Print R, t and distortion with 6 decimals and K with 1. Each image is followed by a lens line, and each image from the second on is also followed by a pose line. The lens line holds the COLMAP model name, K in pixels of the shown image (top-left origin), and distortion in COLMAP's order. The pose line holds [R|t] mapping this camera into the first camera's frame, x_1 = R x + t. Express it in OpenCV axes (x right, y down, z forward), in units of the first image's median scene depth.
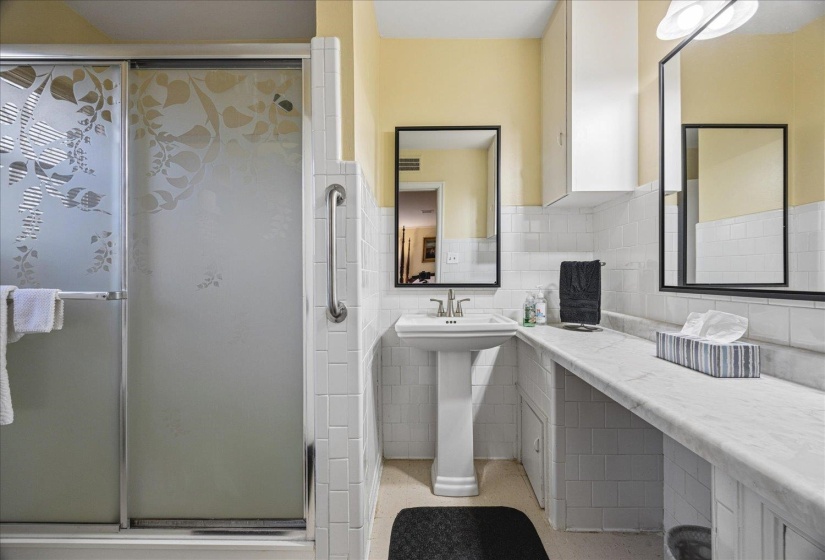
lens RADIAL K [[313.8, 0, 416.2], [0, 313.8, 277.5], [0, 0, 1]] dist [-0.000877, 0.000243]
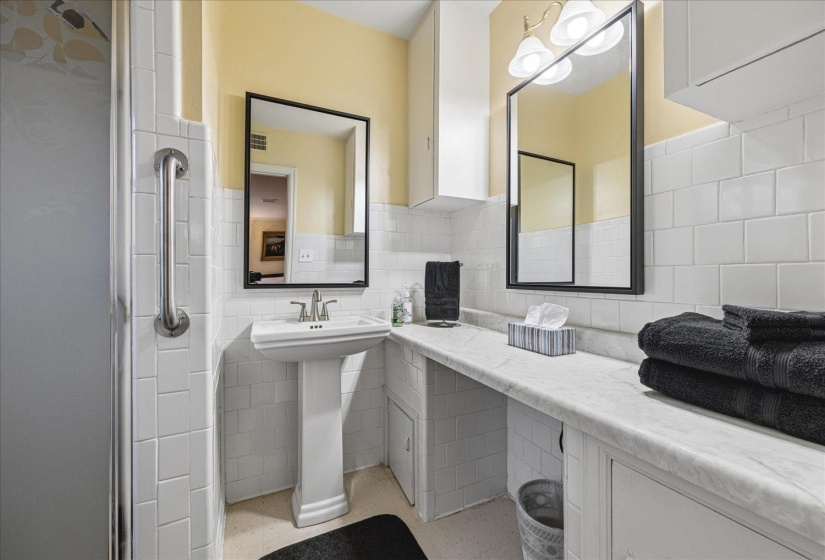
lens RADIAL K [[334.4, 0, 409.6], [0, 334.4, 277.5], [0, 0, 1]] dist [0.001712, 0.000267]
pose [[0.891840, 0.002094, 0.452346, -0.092728], [-0.001055, 0.999996, -0.002549, 0.004707], [-0.452350, 0.001796, 0.891839, 0.039713]]
